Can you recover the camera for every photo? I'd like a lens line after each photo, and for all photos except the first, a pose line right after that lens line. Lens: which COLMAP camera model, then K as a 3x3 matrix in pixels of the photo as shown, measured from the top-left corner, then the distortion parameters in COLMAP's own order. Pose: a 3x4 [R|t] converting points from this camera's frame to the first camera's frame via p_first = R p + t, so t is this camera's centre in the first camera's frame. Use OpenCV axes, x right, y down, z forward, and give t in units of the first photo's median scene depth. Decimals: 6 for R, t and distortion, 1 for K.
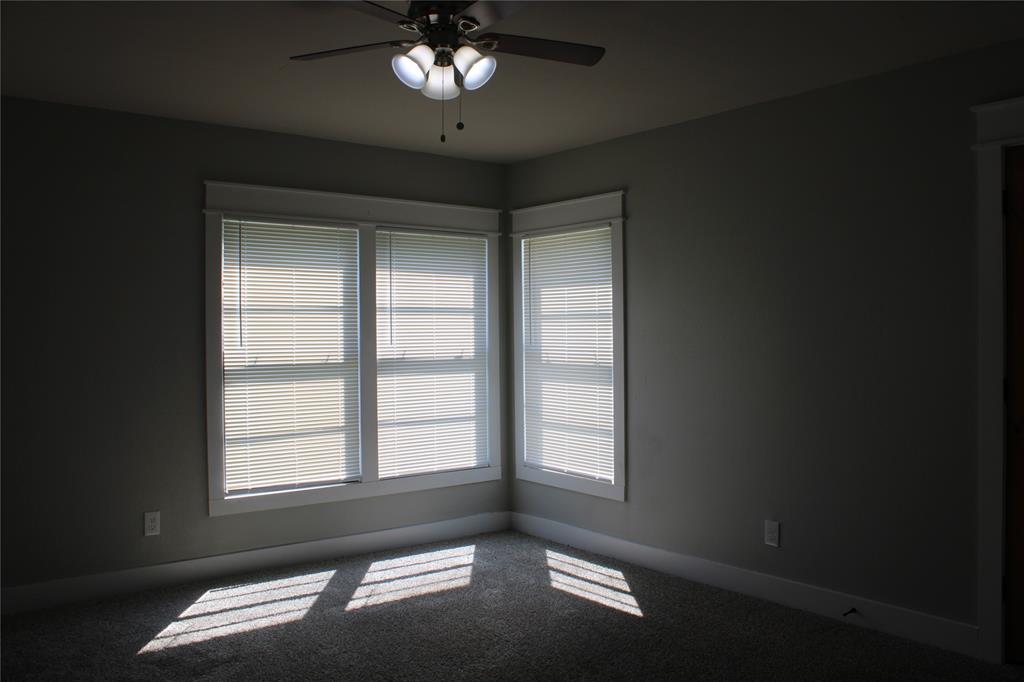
lens RADIAL K [[852.2, 0, 512.0], [0, 852.2, 341.0], [0, 0, 1]] dist [0.006257, 0.002231]
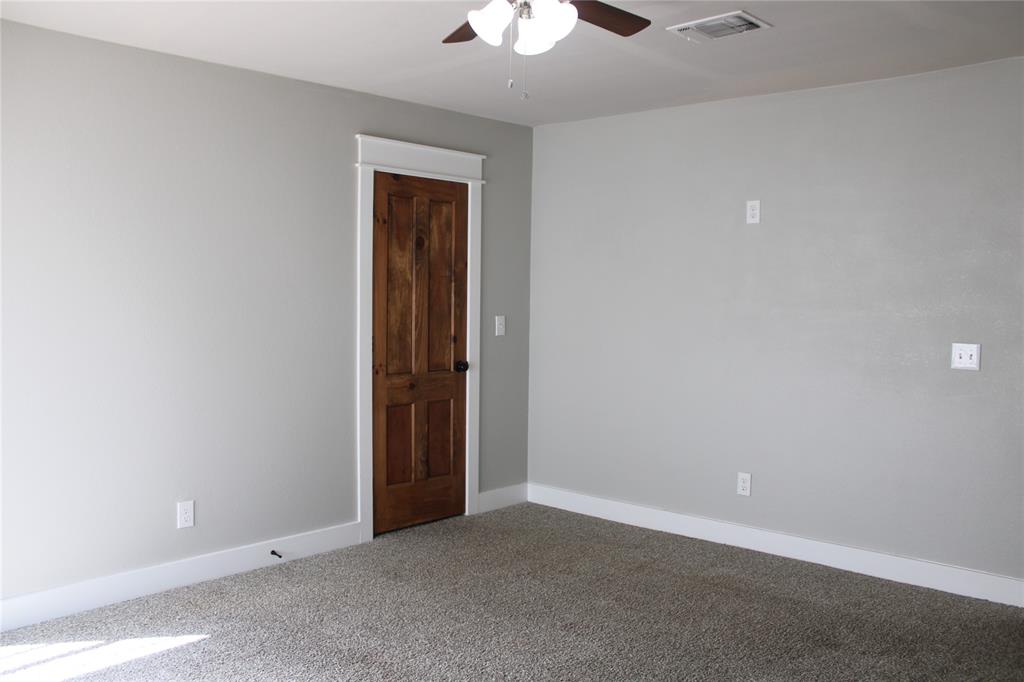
lens RADIAL K [[836.1, 0, 512.0], [0, 836.1, 341.0], [0, 0, 1]] dist [-0.196448, 0.165369]
pose [[-0.161189, -0.023629, 0.986641, -0.654328], [0.006846, 0.999663, 0.025059, 0.015177], [-0.986900, 0.010794, -0.160973, 0.818736]]
